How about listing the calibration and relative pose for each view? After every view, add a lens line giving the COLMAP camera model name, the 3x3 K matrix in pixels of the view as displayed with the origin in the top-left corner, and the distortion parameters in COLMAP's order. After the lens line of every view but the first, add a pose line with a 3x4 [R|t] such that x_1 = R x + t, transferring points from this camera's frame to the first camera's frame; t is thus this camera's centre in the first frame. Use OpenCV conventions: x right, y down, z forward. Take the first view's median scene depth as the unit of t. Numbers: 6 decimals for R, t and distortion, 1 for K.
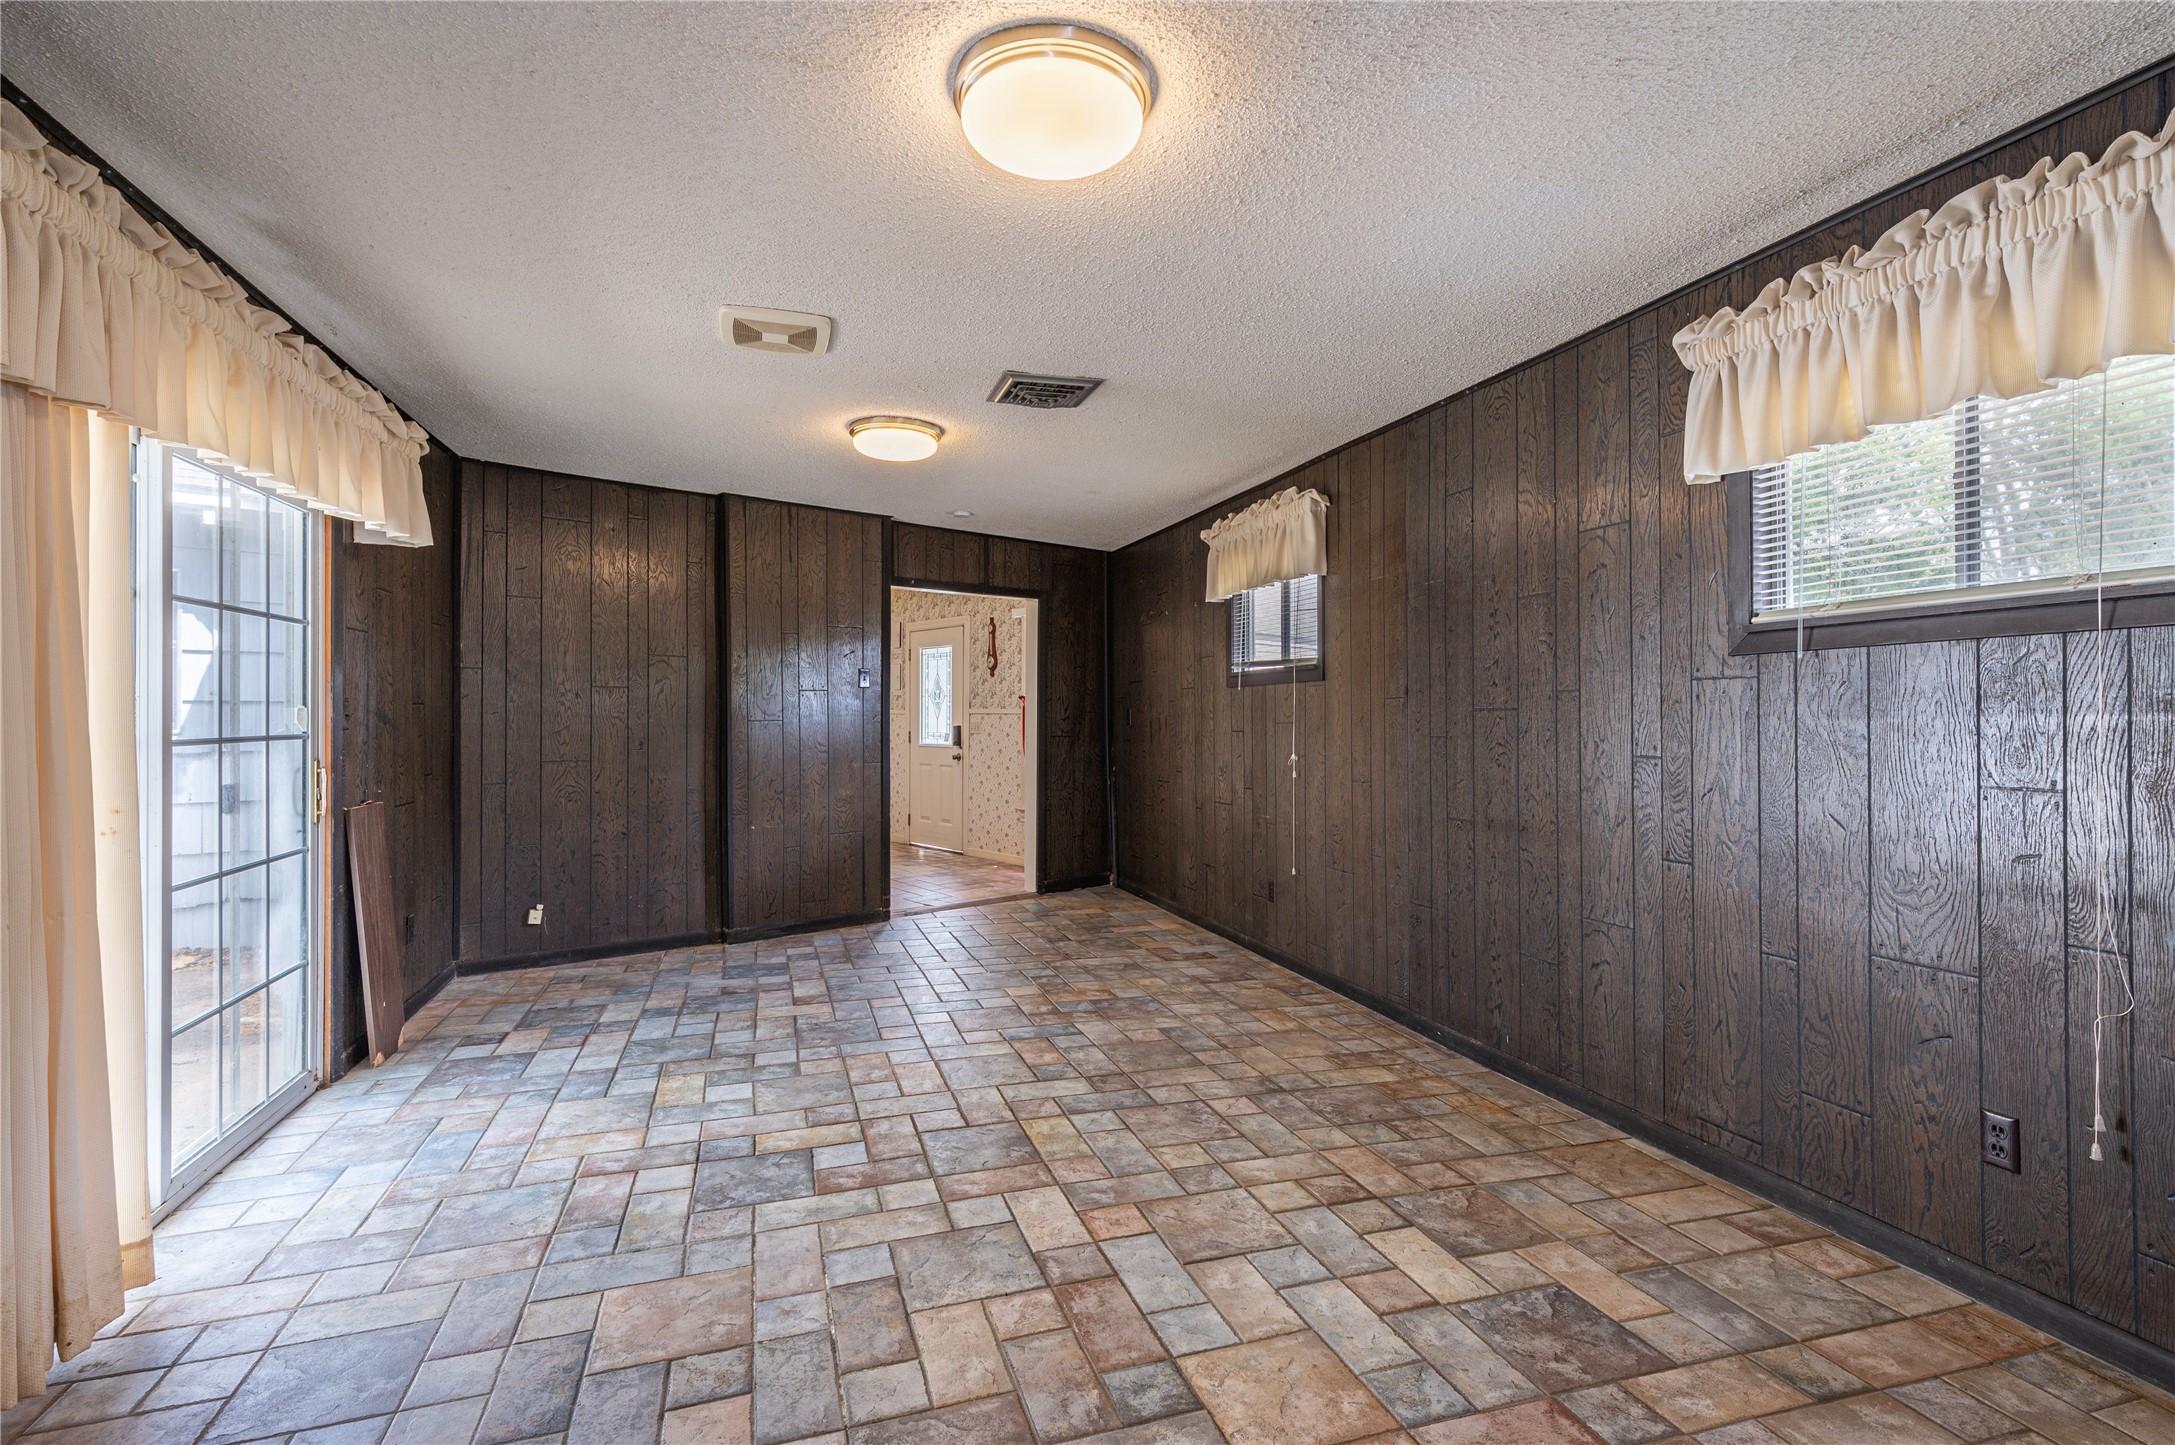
lens RADIAL K [[1029.1, 0, 1087.3], [0, 1029.1, 716.8], [0, 0, 1]] dist [0.000246, 0.000068]
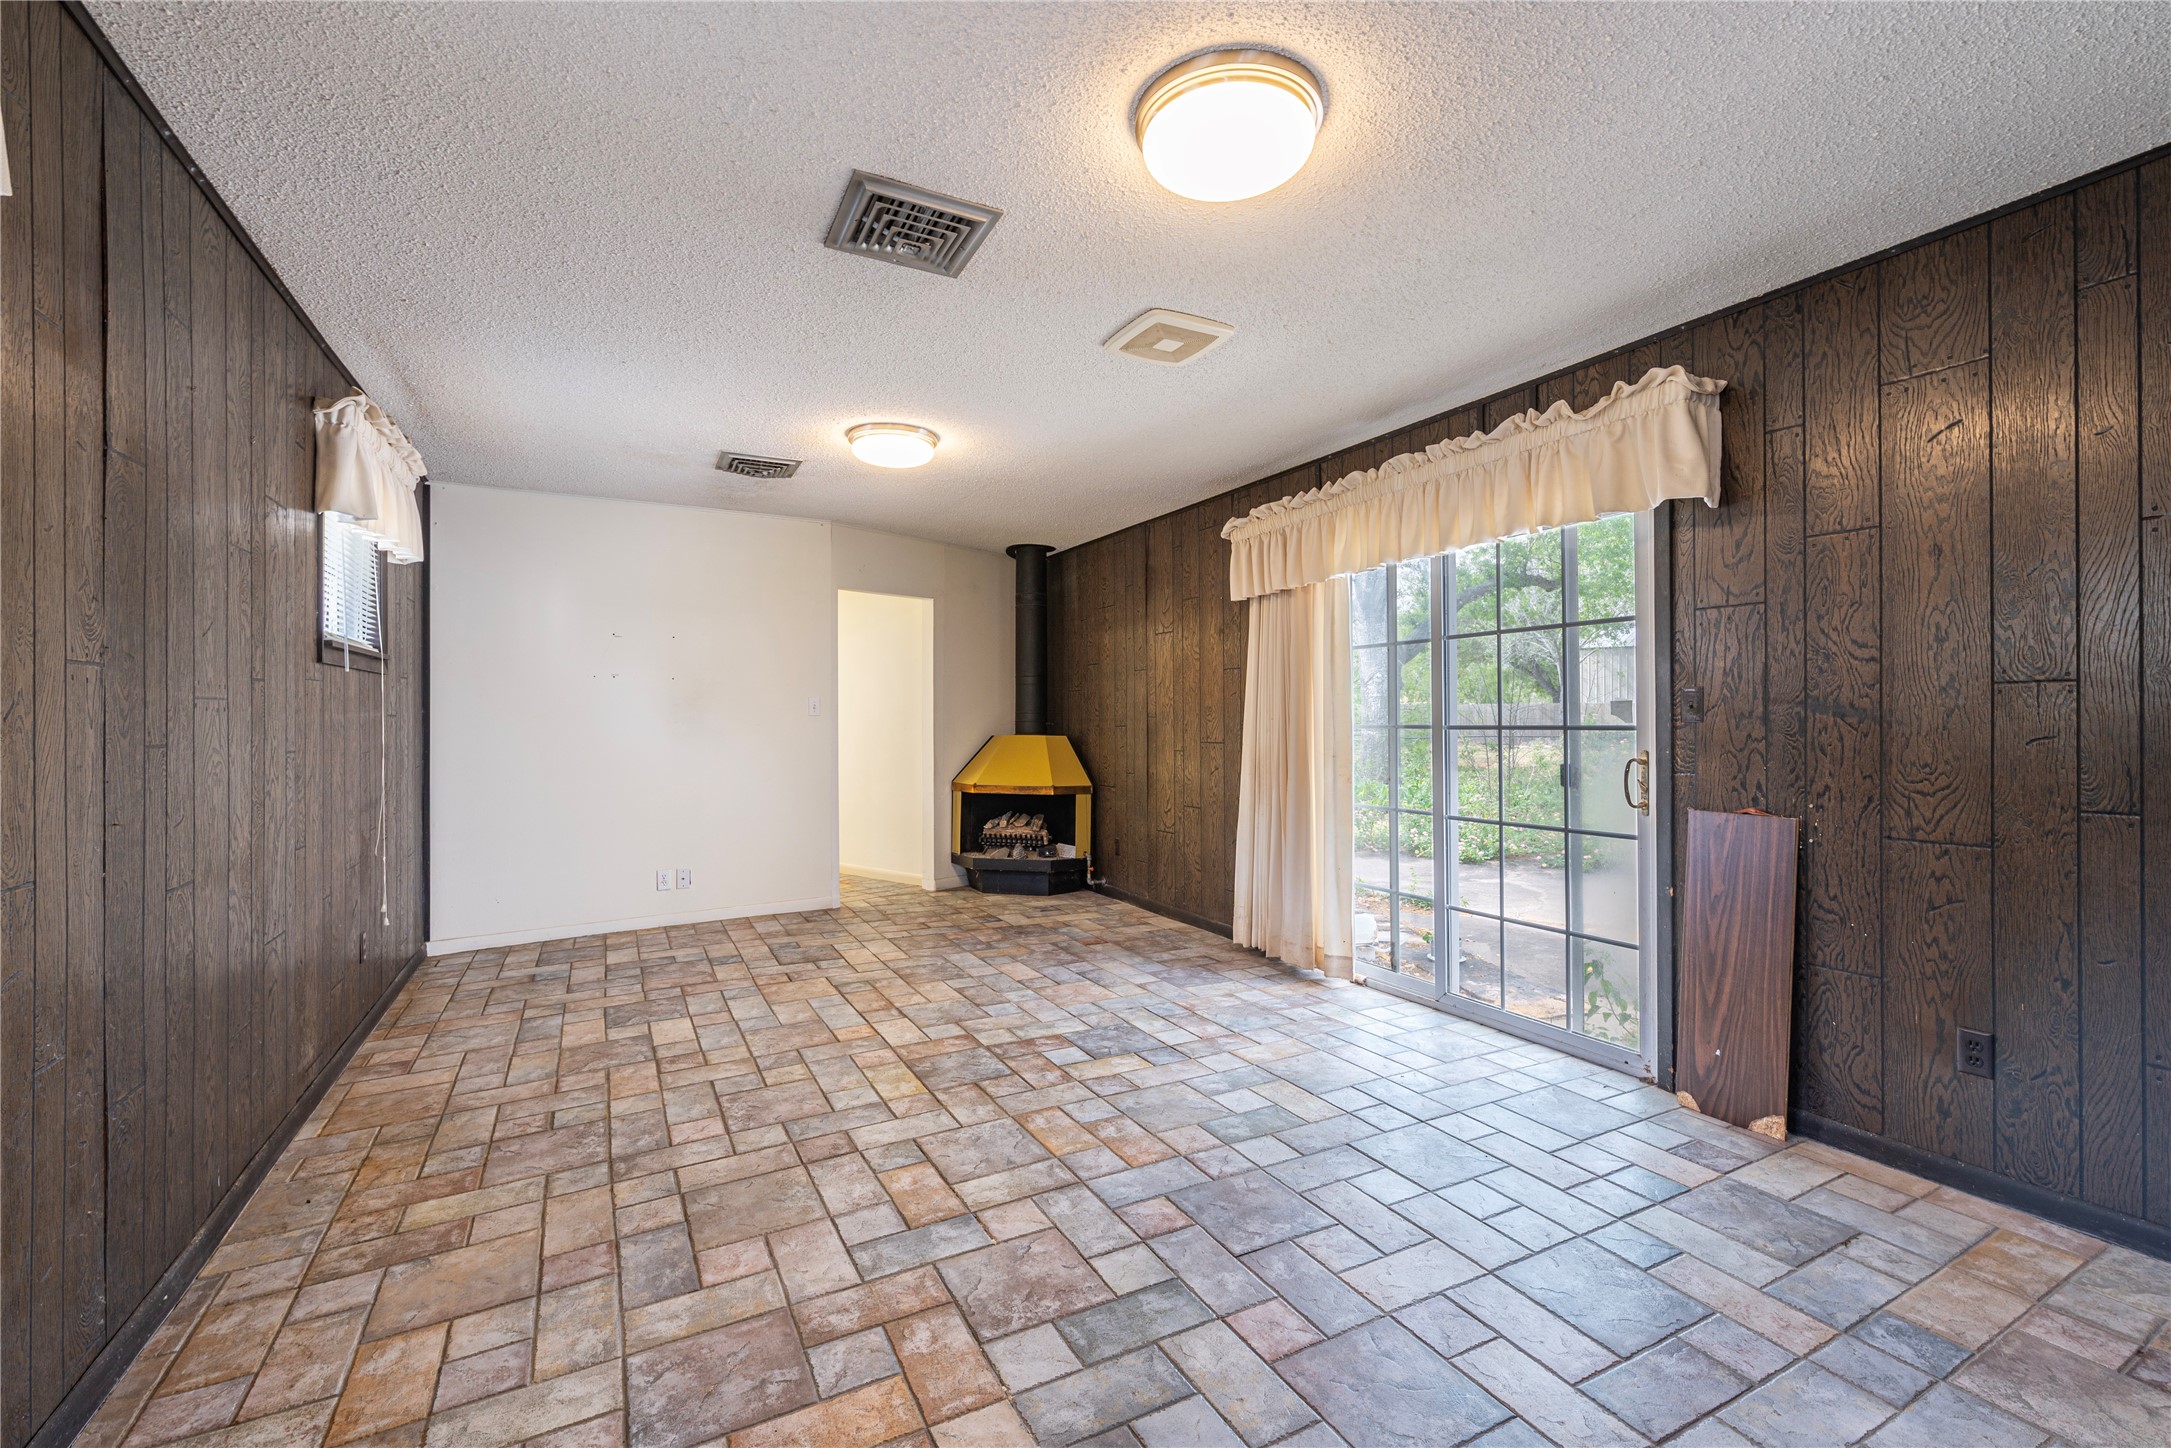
lens RADIAL K [[959.0, 0, 1095.2], [0, 959.0, 721.6], [0, 0, 1]] dist [0.003782, 0.000053]
pose [[-0.984088, 0.004700, -0.177617, -0.063214], [0.004249, 0.999987, 0.002919, 0.009278], [0.177629, 0.002118, -0.984095, 2.074009]]
